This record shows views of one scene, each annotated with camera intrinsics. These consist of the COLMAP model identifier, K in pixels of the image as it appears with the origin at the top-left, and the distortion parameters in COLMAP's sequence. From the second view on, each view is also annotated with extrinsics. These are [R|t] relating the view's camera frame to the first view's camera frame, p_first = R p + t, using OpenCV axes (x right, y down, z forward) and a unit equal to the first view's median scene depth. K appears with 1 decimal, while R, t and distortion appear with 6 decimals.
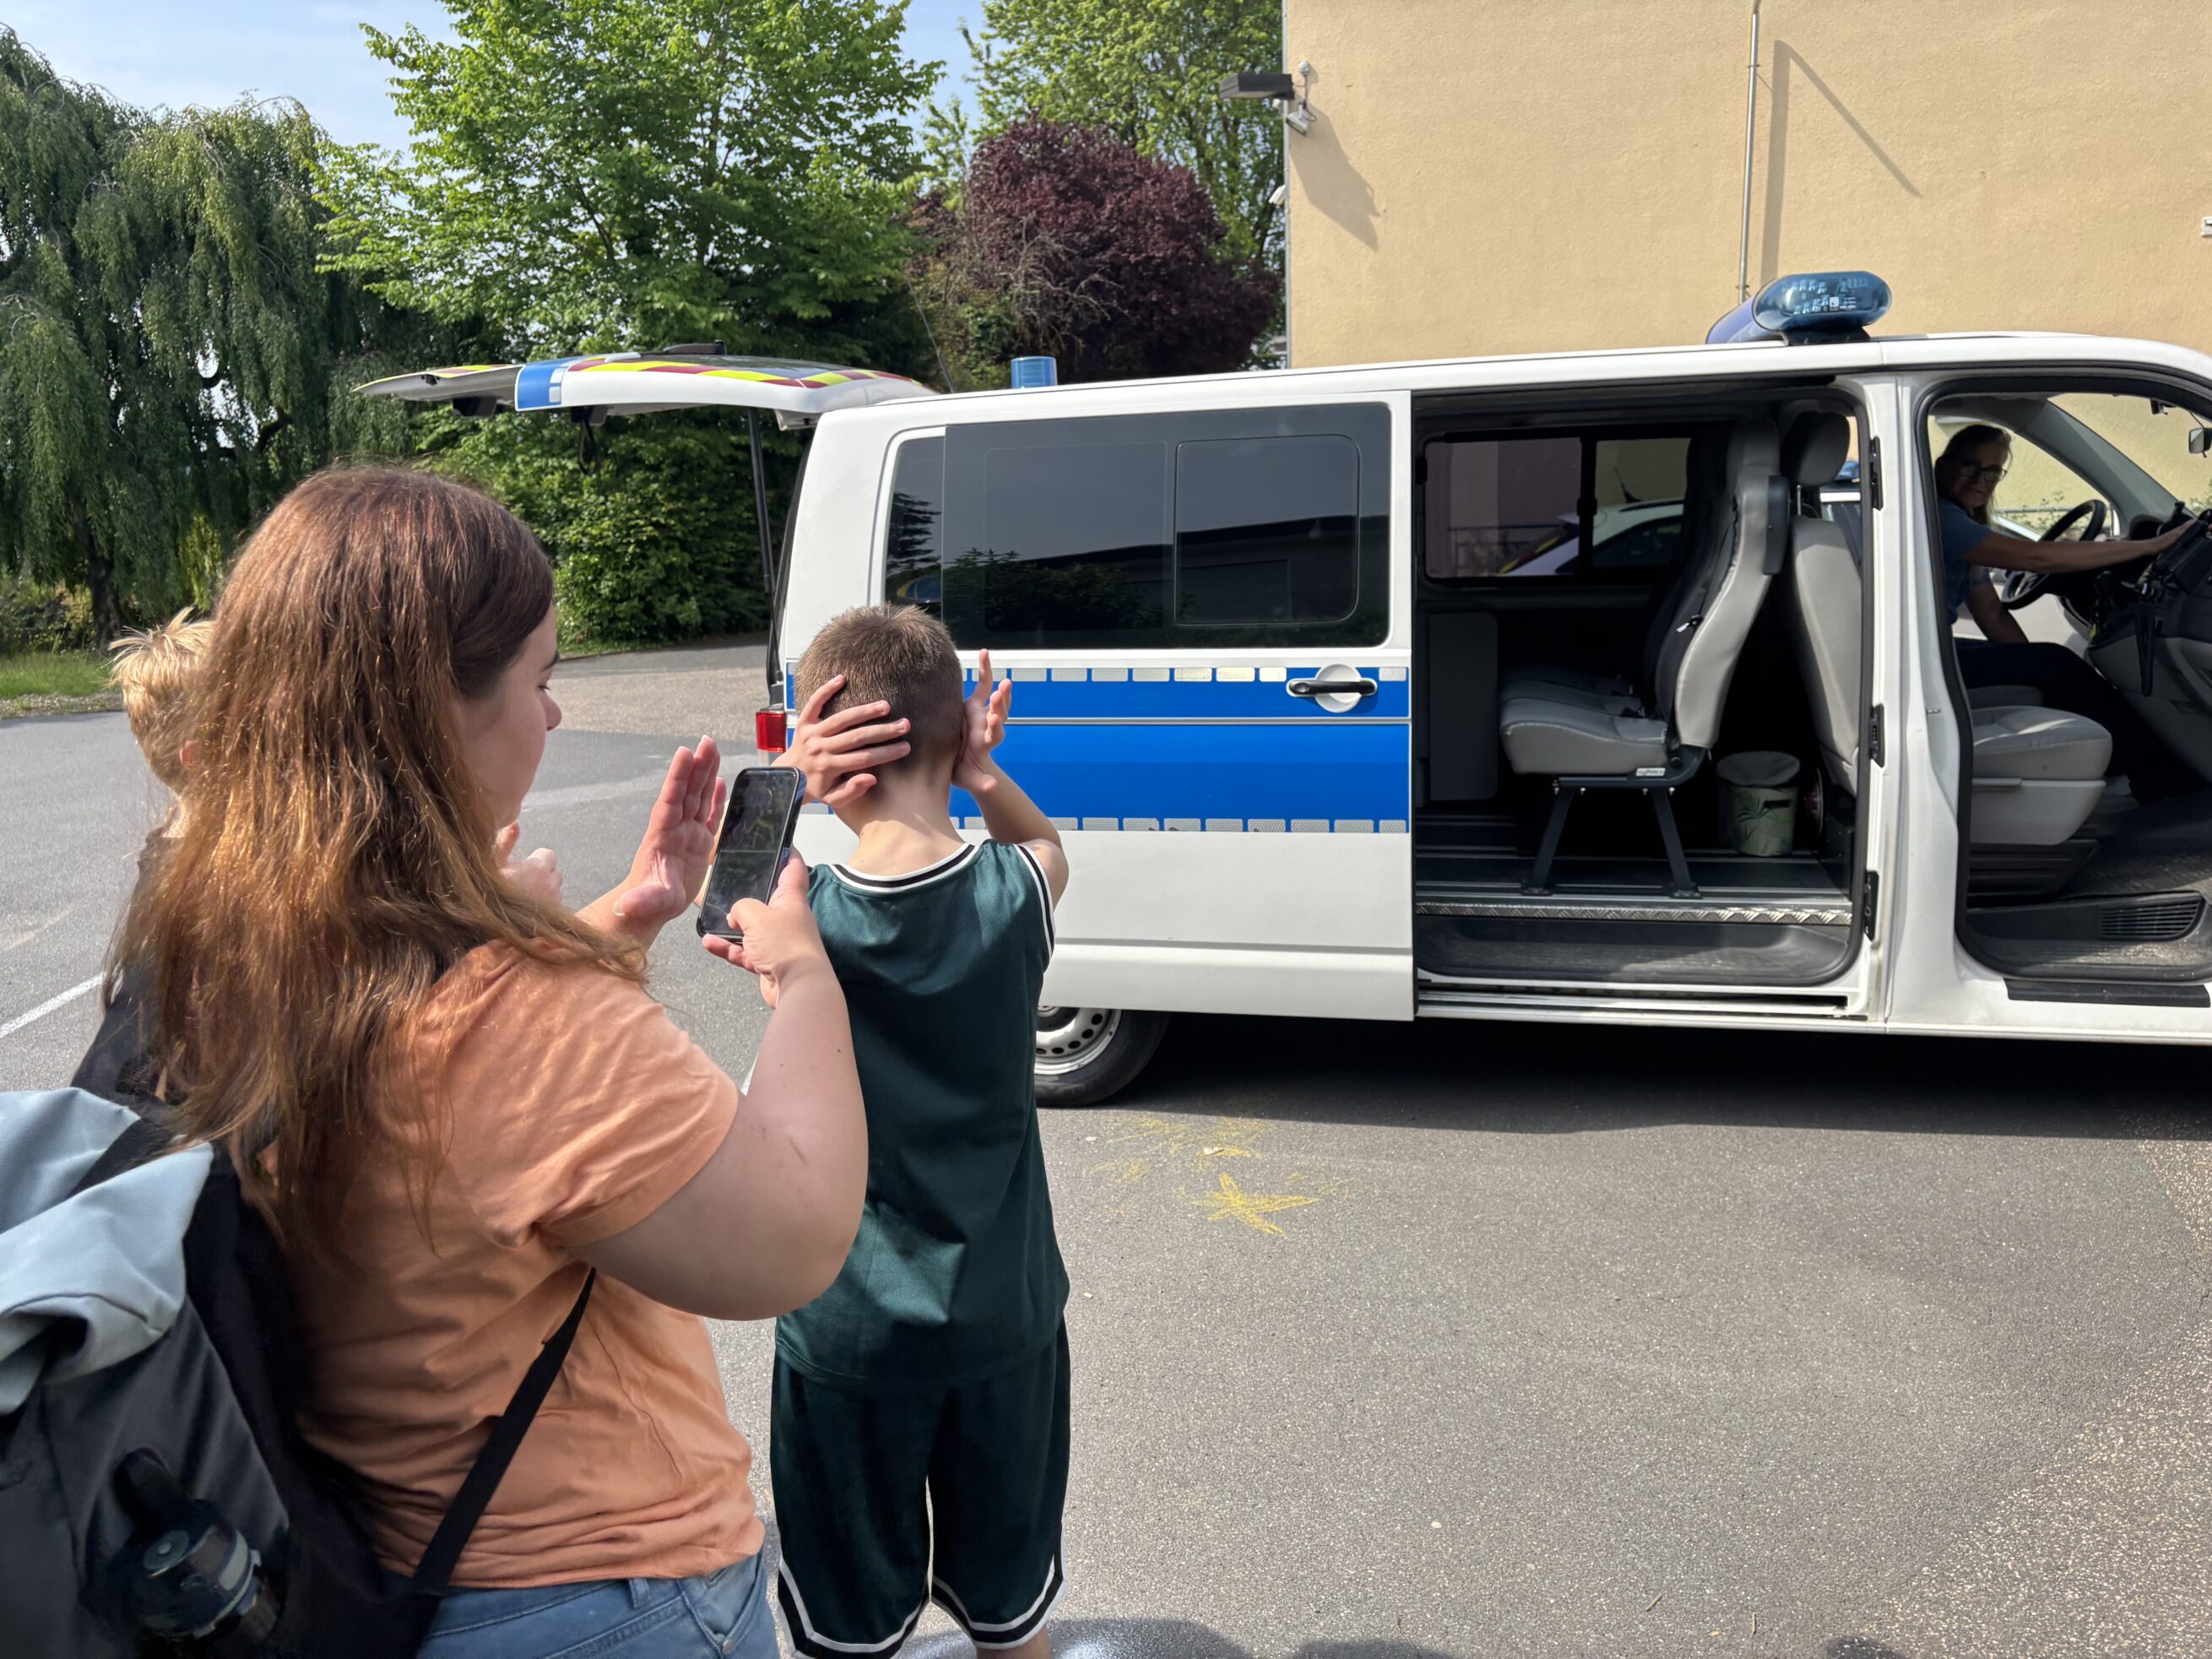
lens RADIAL K [[1707.9, 0, 1112.0], [0, 1707.9, 752.9], [0, 0, 1]] dist [0.058317, -0.077740]
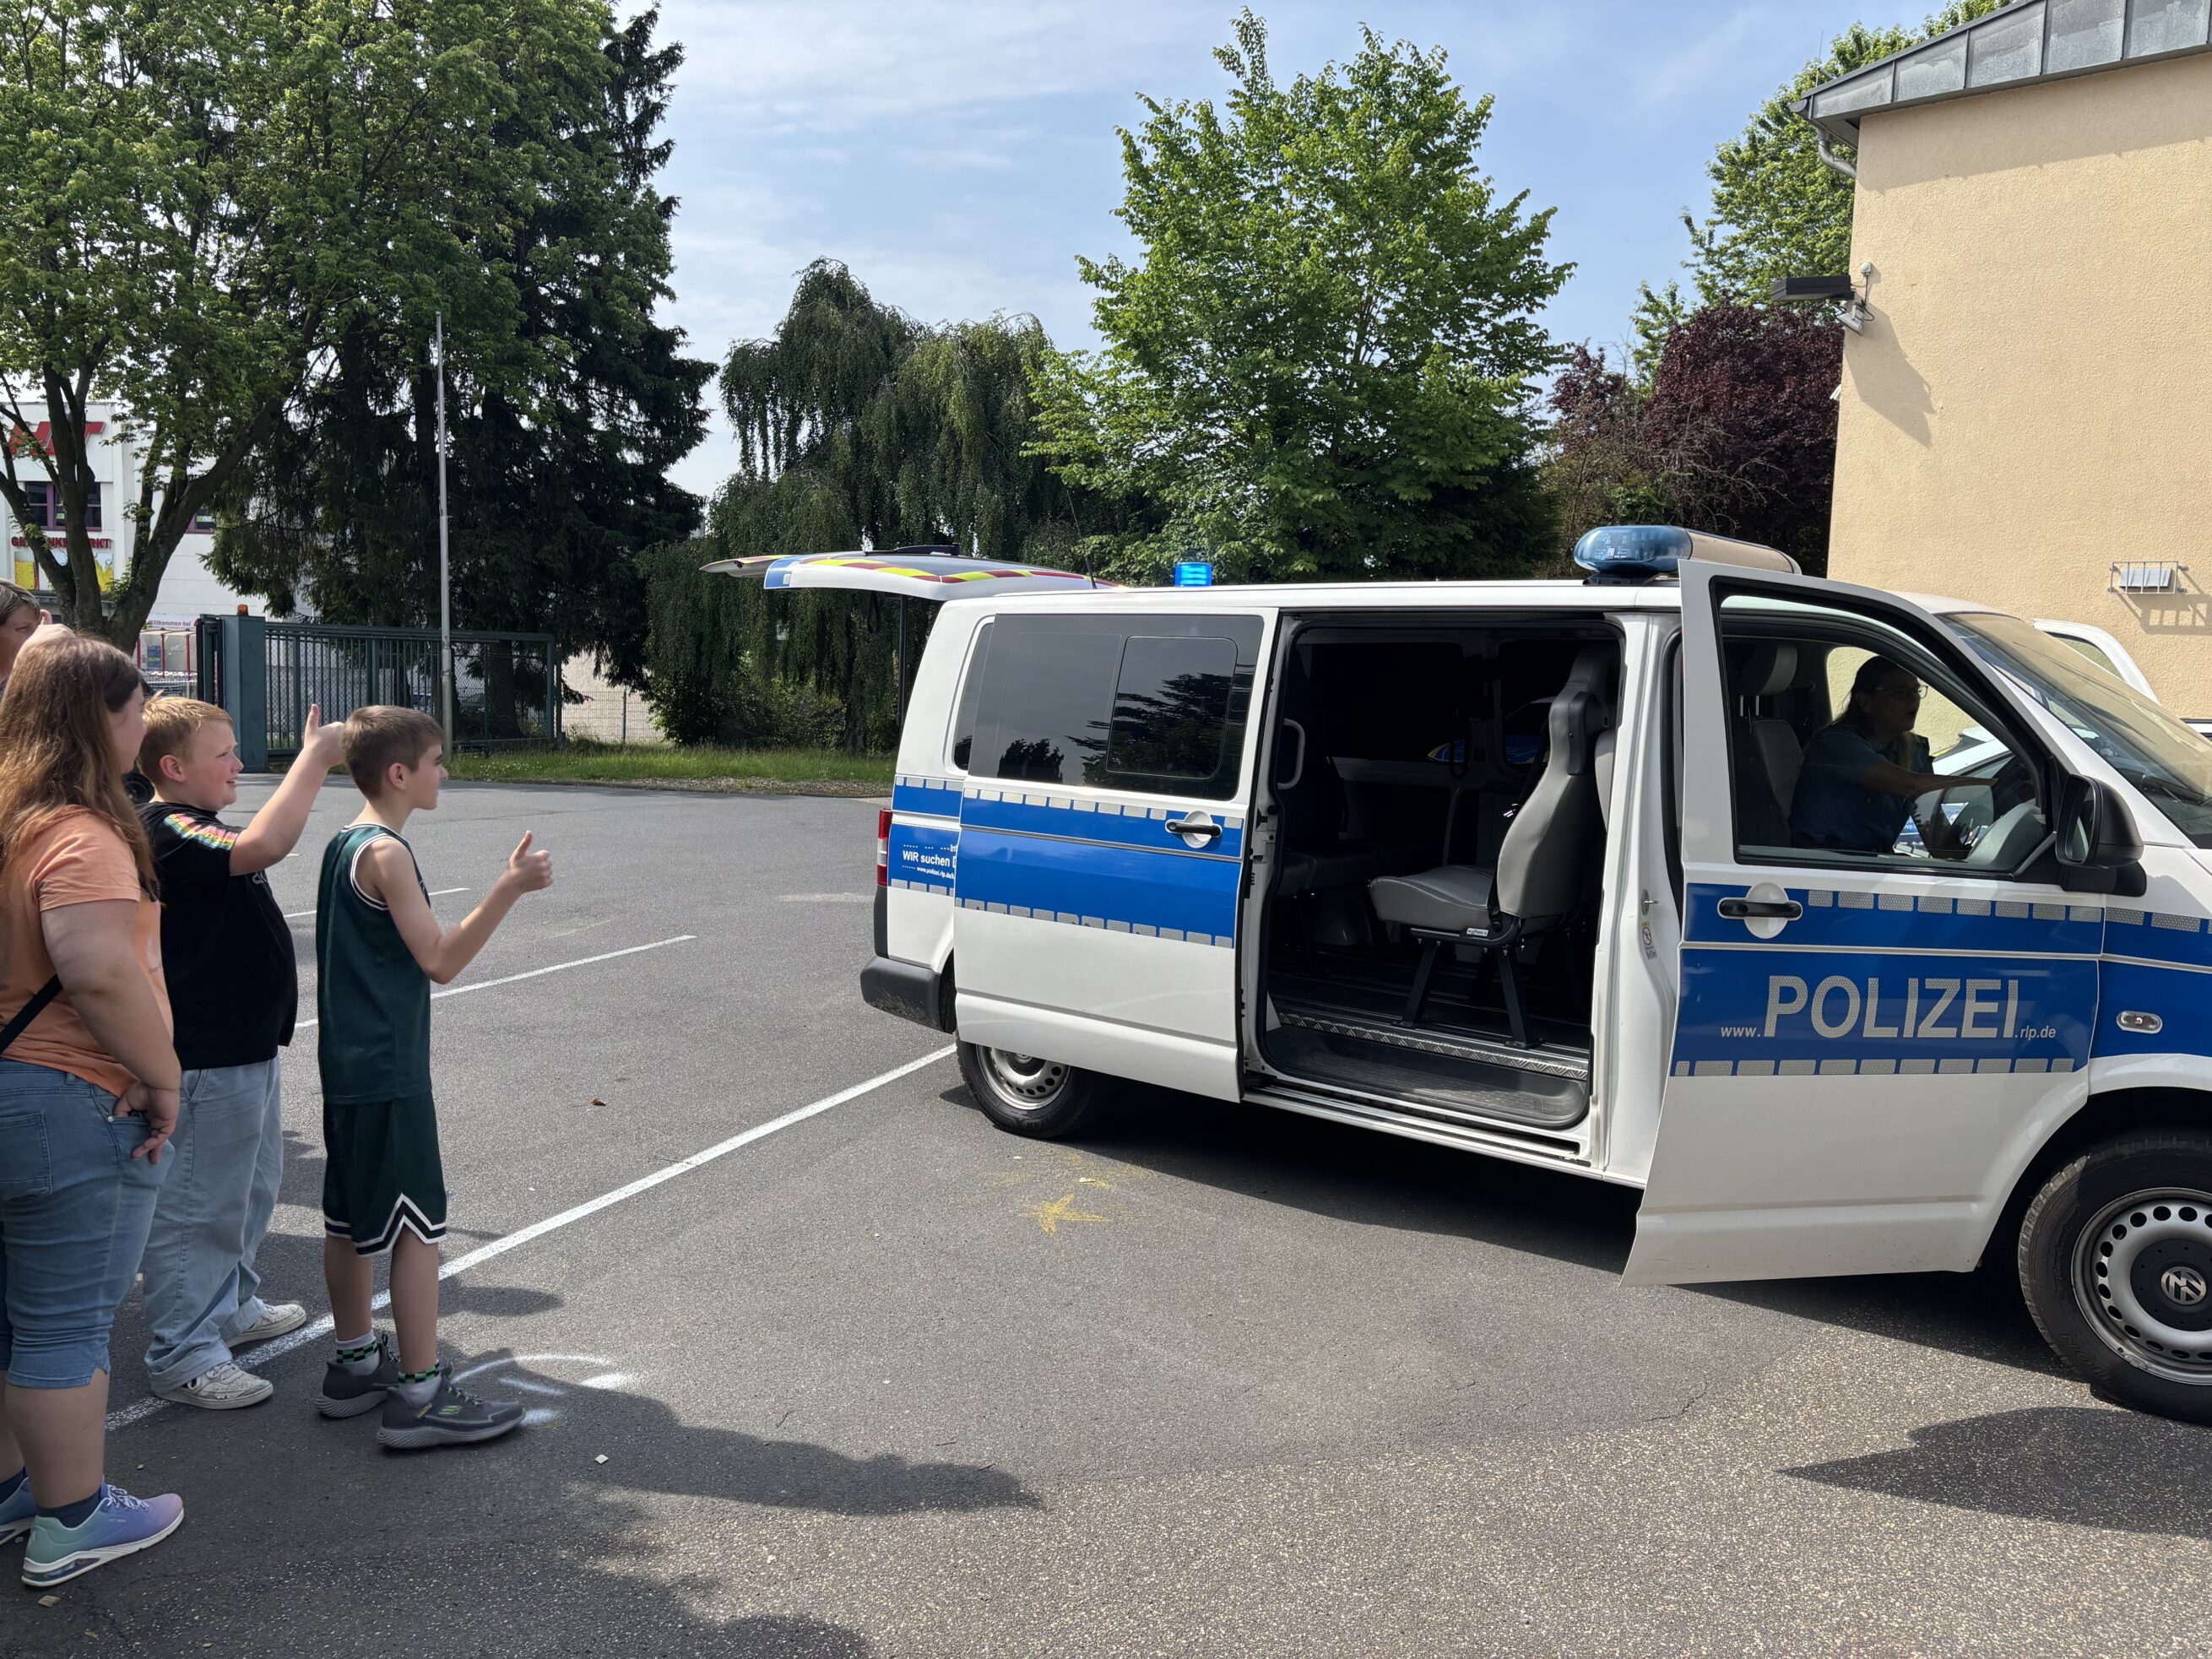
lens RADIAL K [[1707.9, 0, 1112.0], [0, 1707.9, 752.9], [0, 0, 1]] dist [0.058317, -0.077740]
pose [[0.903281, 0.084914, -0.420563, 0.120542], [-0.123745, 0.990126, -0.065867, -0.000491], [0.410817, 0.111539, 0.904869, -0.038764]]
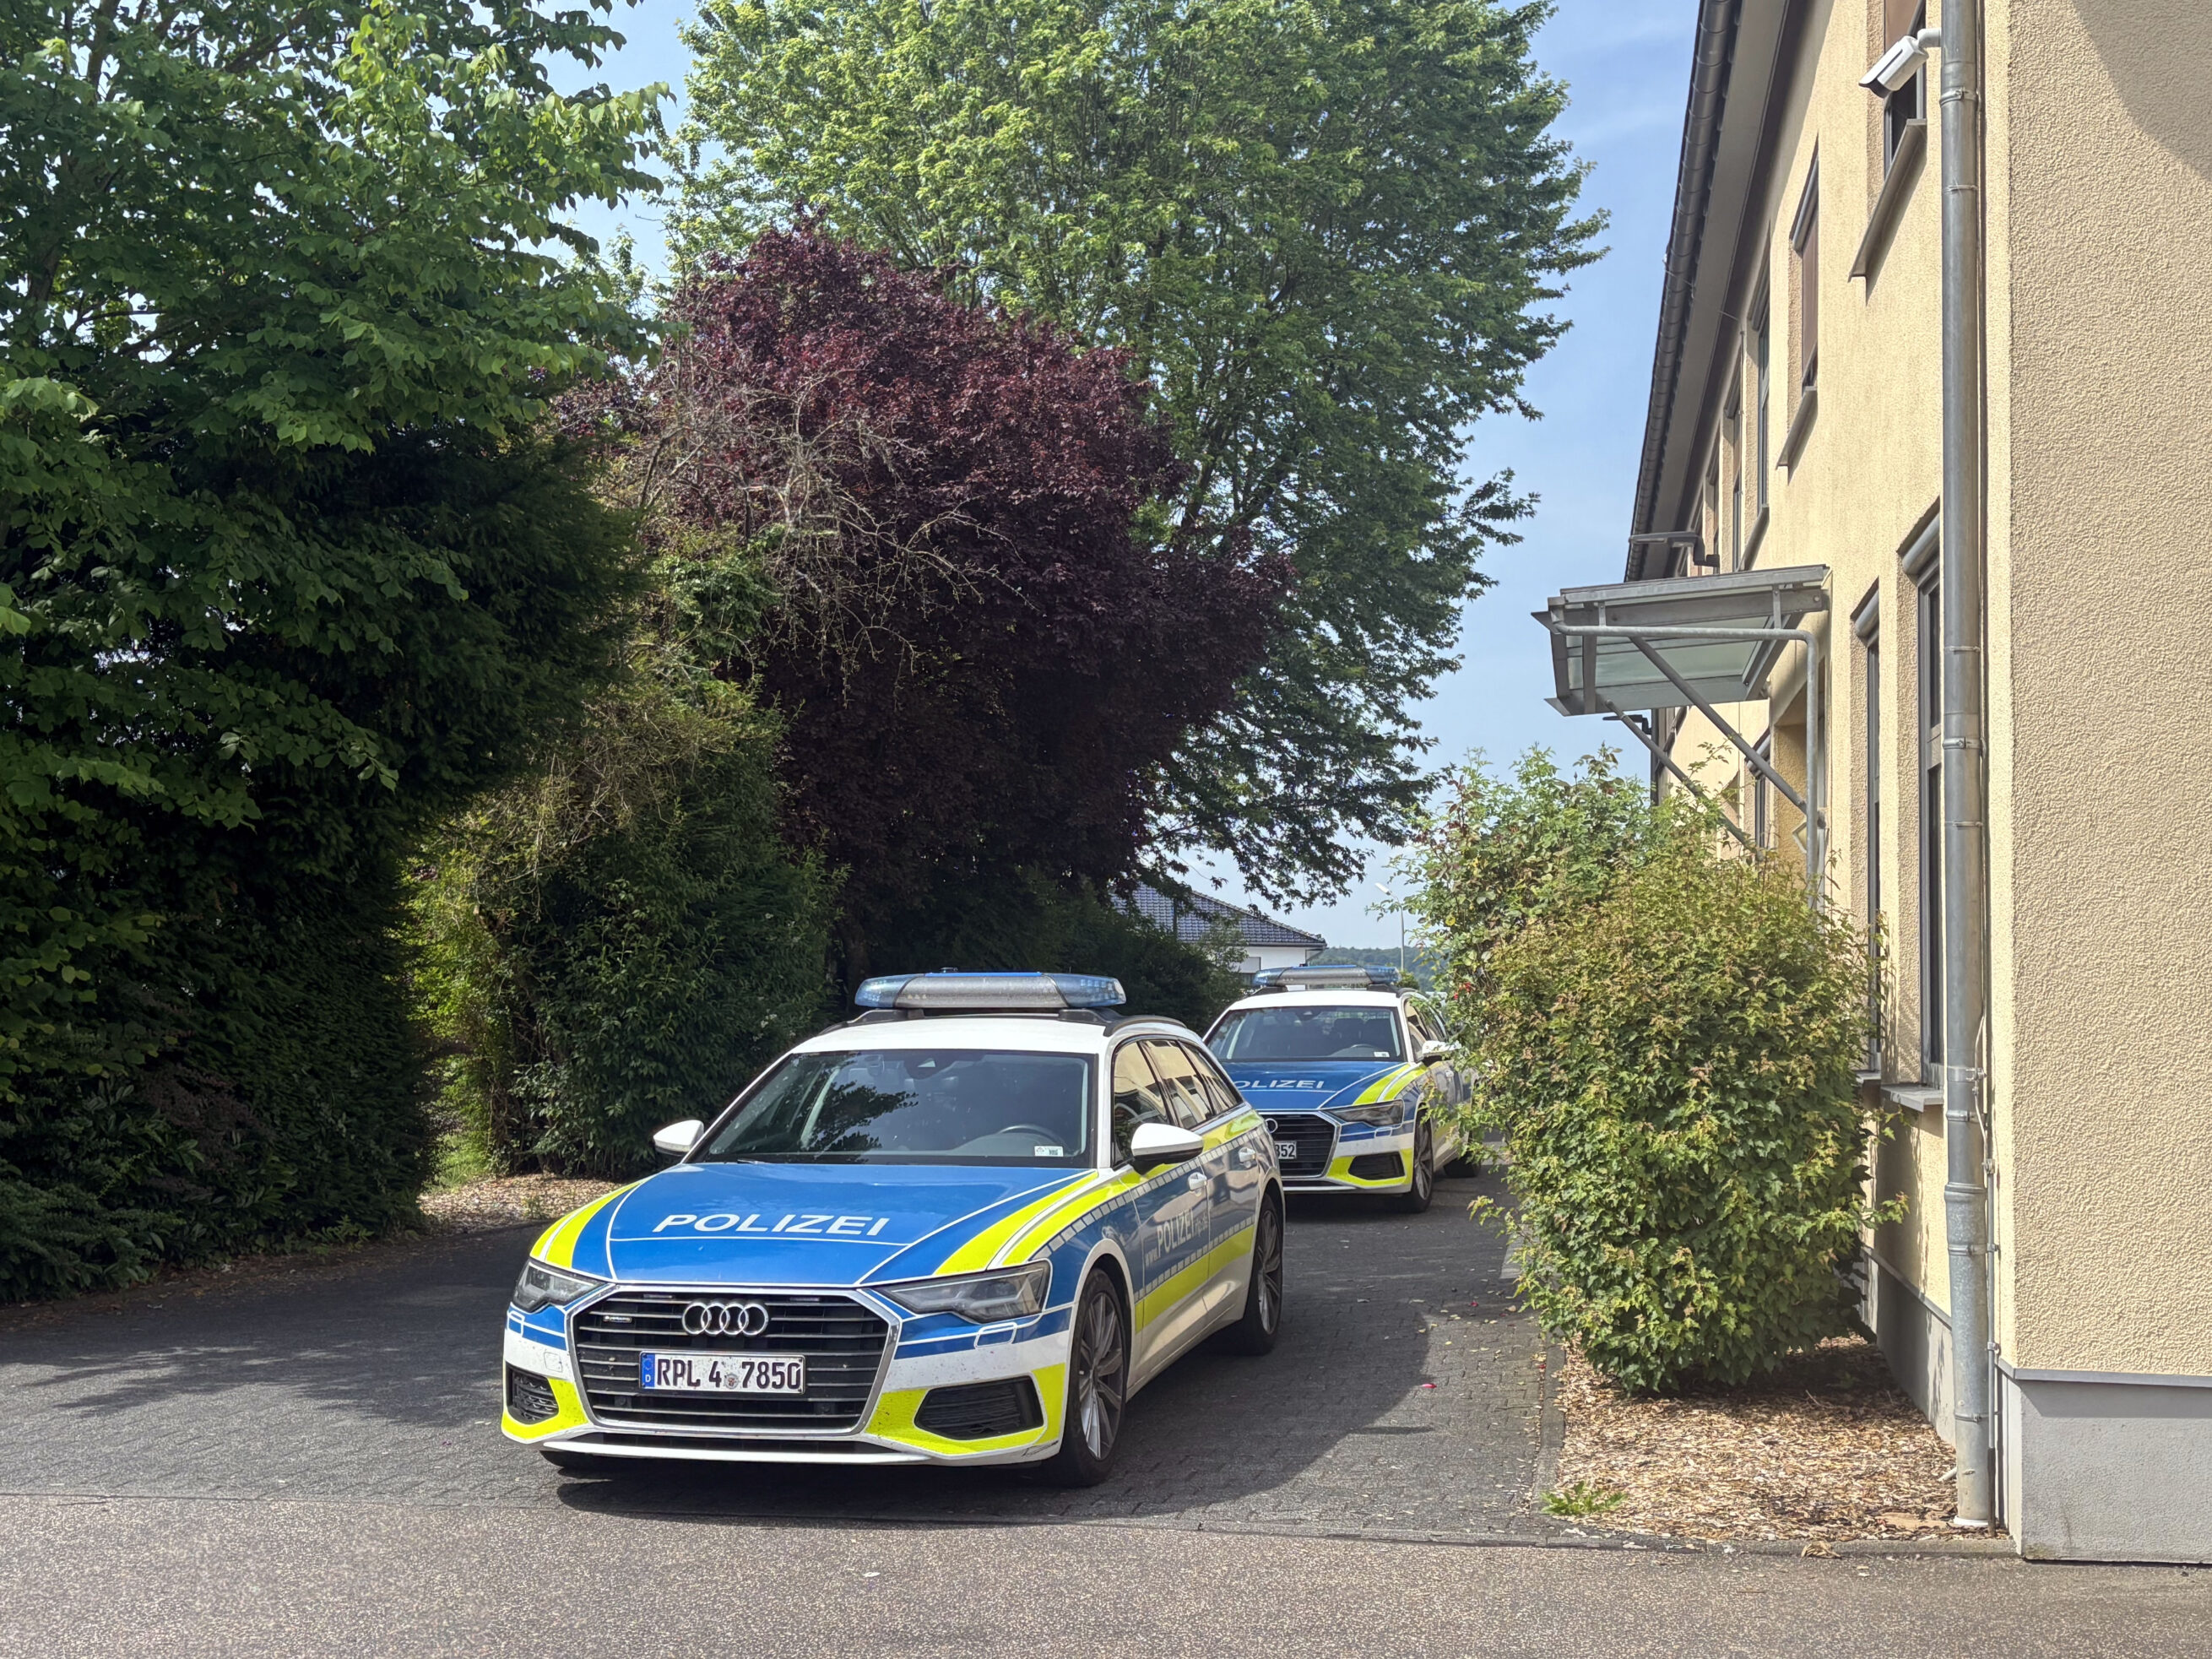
lens RADIAL K [[2643.5, 0, 1106.0], [0, 2643.5, 829.5], [0, 0, 1]] dist [0.004318, -0.000930]
pose [[0.990011, 0.056758, 0.129061, -0.078309], [-0.028294, 0.976750, -0.212508, -0.064191], [-0.138122, 0.206733, 0.968599, 0.457133]]
